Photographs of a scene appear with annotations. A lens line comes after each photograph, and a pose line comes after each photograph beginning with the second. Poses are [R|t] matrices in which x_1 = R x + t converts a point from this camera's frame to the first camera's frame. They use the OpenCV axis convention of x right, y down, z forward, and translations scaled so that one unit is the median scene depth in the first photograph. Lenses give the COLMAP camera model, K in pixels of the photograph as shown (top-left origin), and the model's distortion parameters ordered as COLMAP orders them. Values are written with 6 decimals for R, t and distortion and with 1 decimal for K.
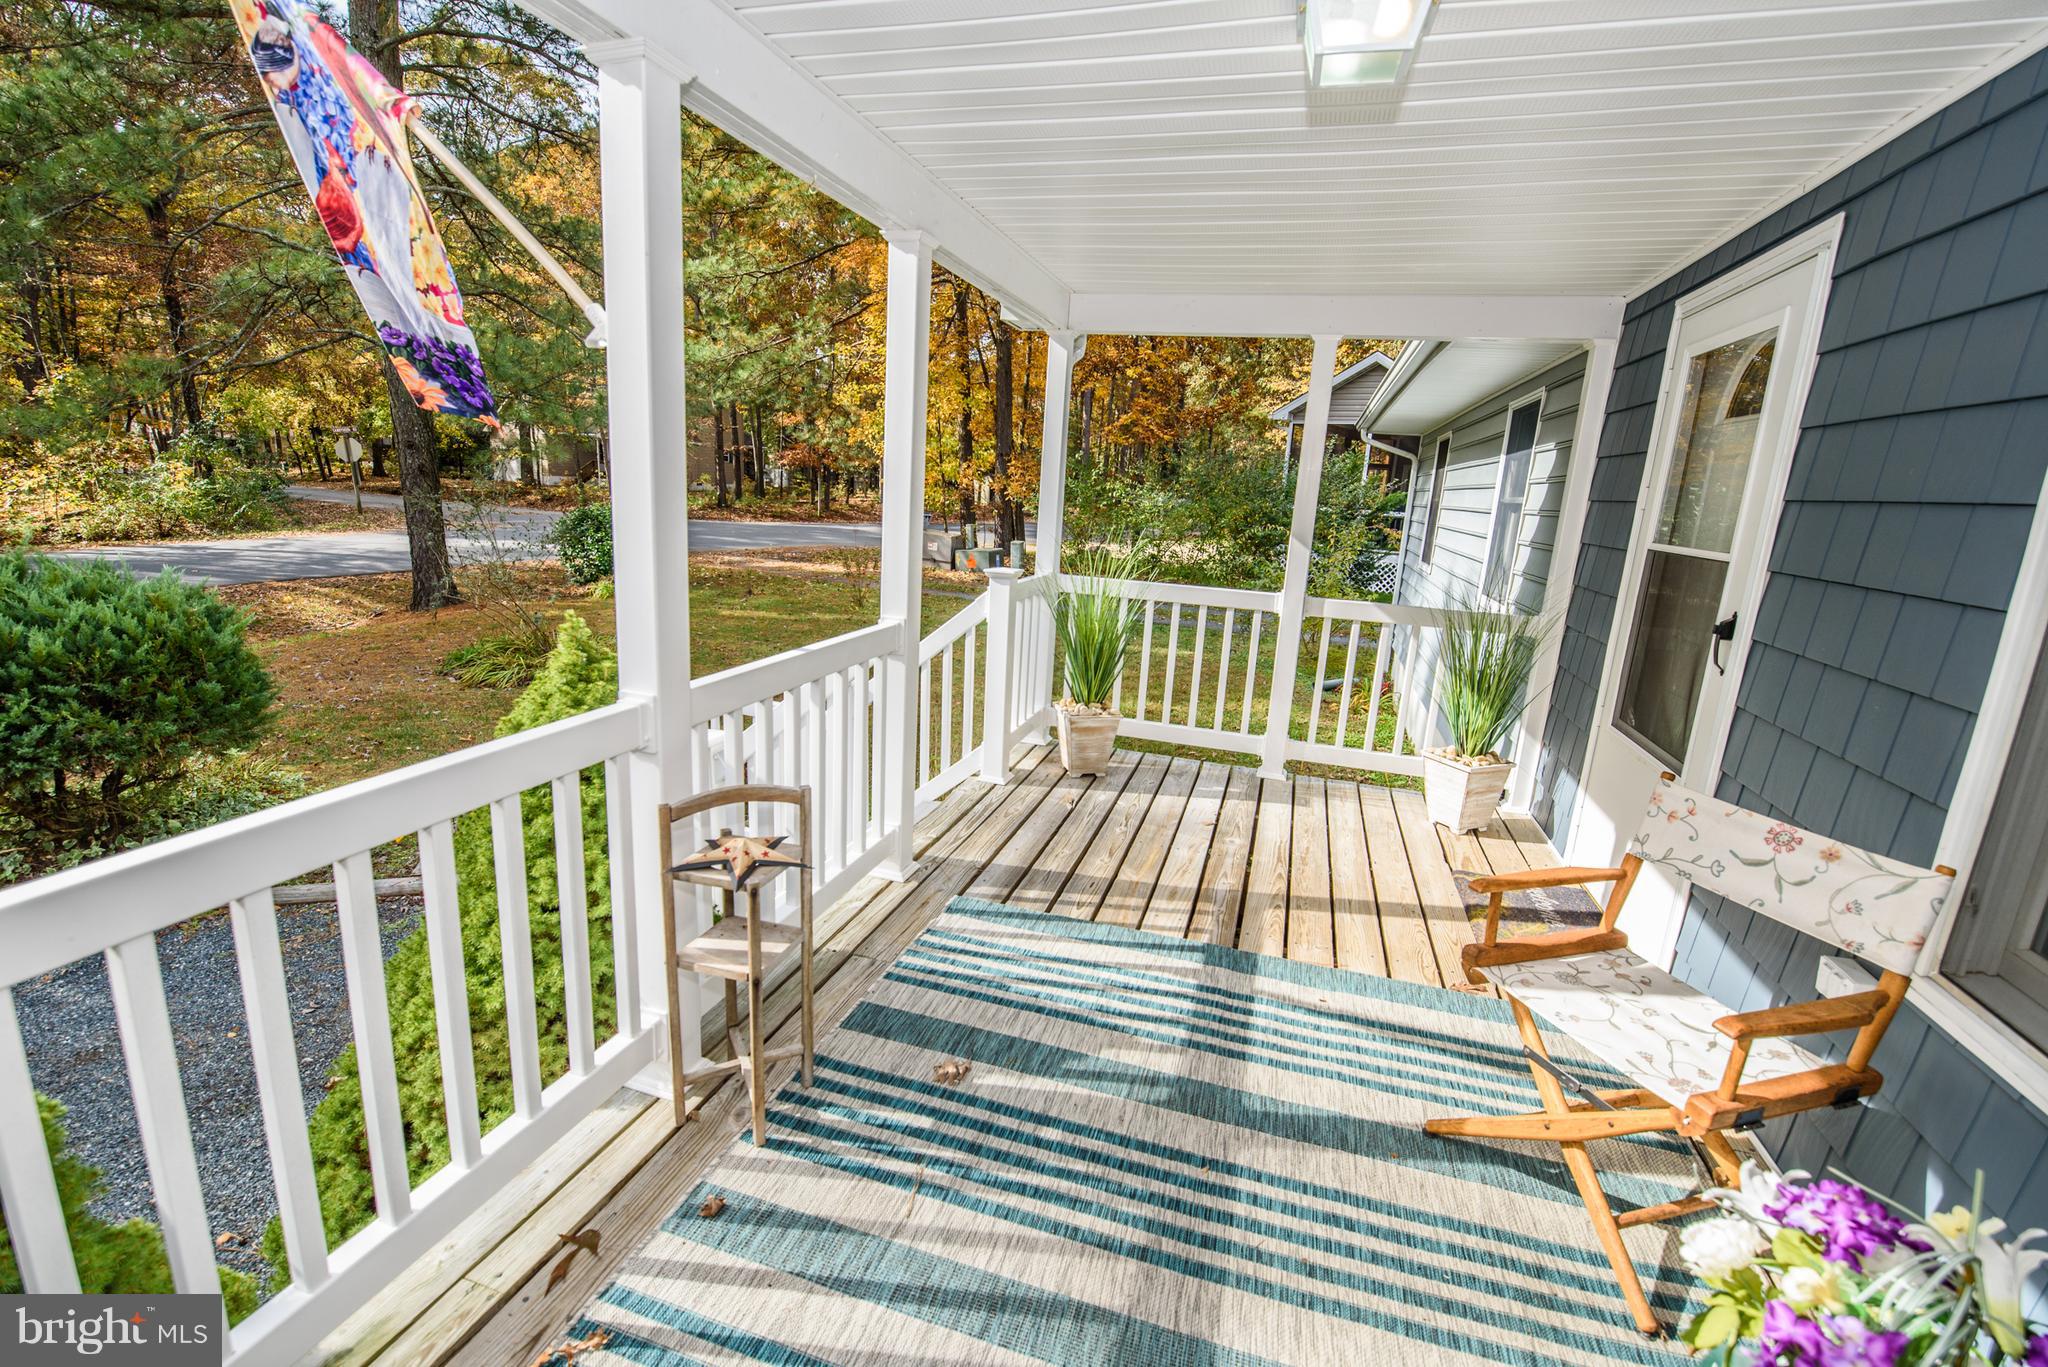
lens RADIAL K [[883.9, 0, 1024.7], [0, 883.9, 683.6], [0, 0, 1]] dist [-0.009317, -0.004071]
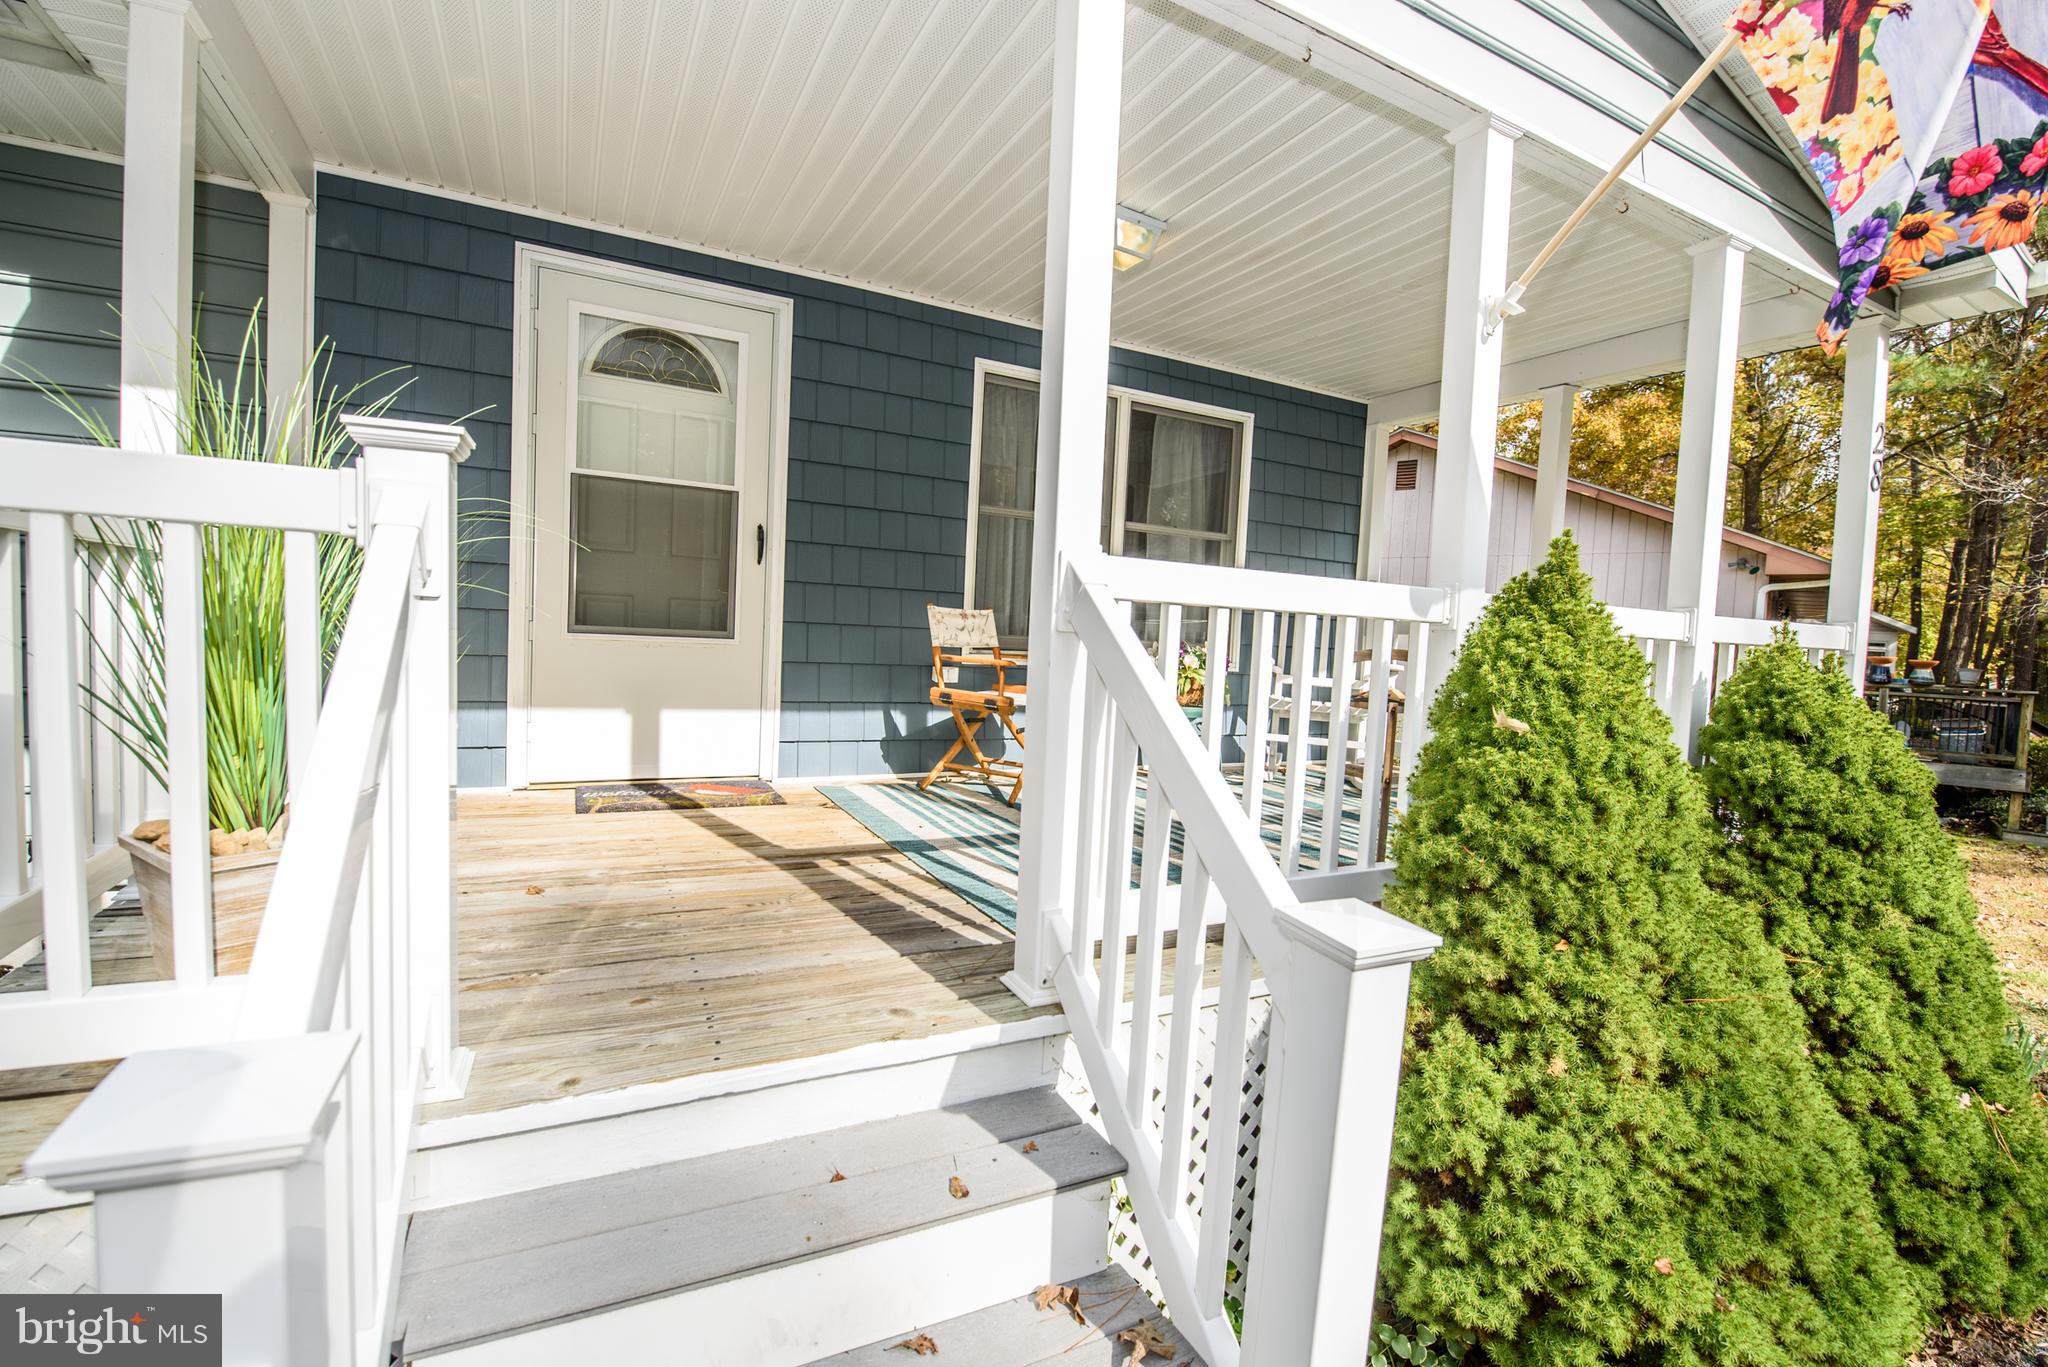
lens RADIAL K [[883.9, 0, 1026.0], [0, 883.9, 685.3], [0, 0, 1]] dist [-0.009317, -0.004071]
pose [[-0.700870, -0.133238, 0.700734, -0.754943], [0.073726, 0.963606, 0.256960, -0.191690], [-0.709468, 0.231758, -0.665540, 1.954476]]
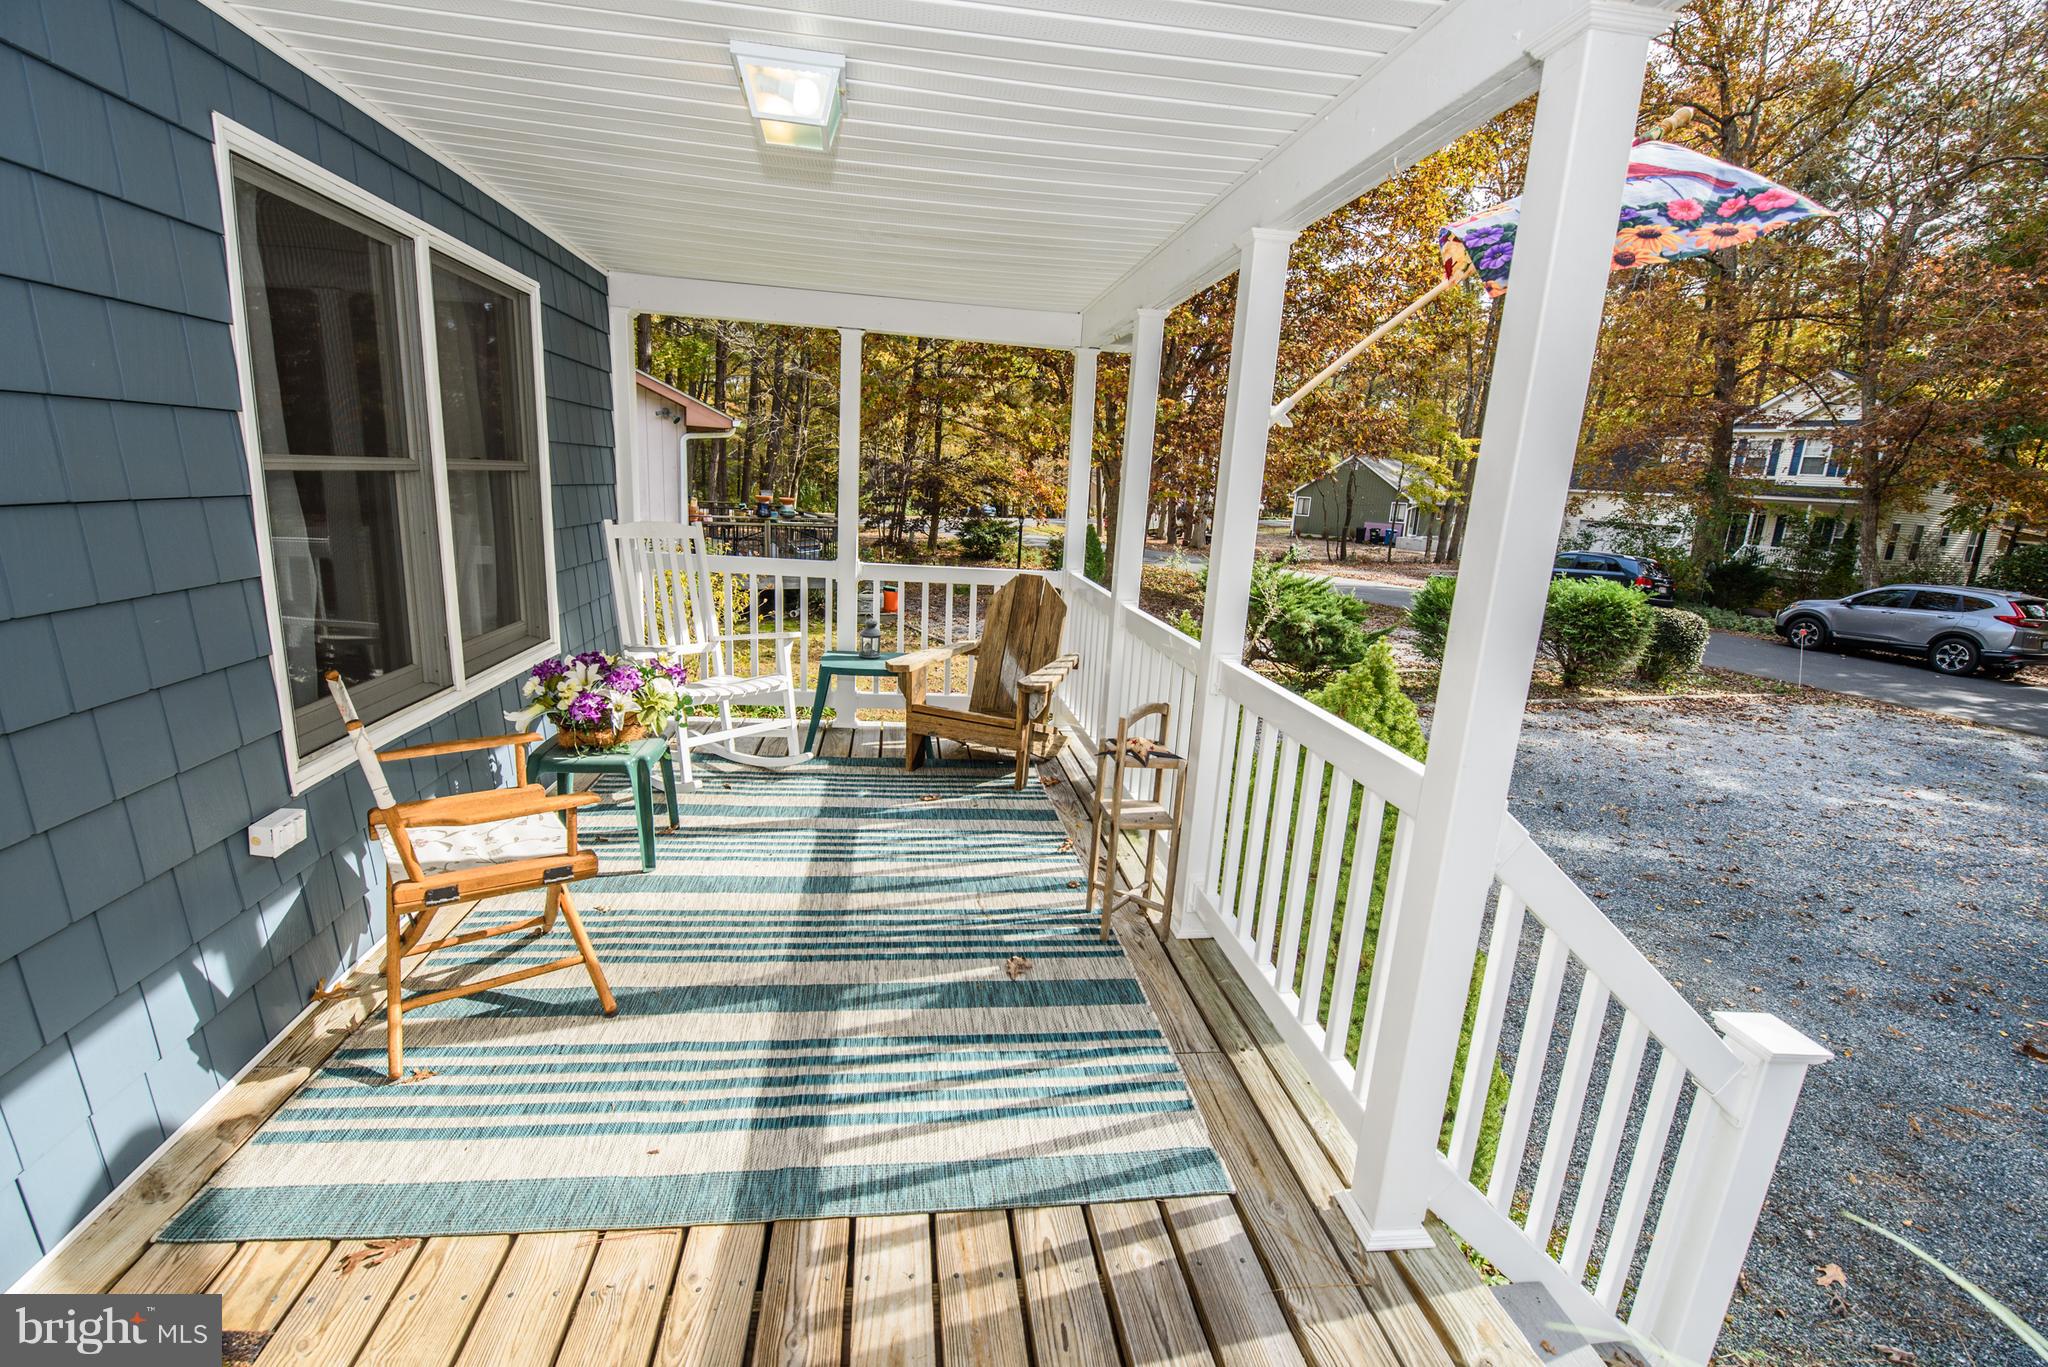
lens RADIAL K [[883.9, 0, 1012.6], [0, 883.9, 692.5], [0, 0, 1]] dist [-0.009317, -0.004071]
pose [[-0.901679, -0.006662, -0.432355, 0.442550], [-0.198739, 0.894399, 0.400690, -0.379926], [0.384029, 0.447220, -0.807785, 1.750940]]
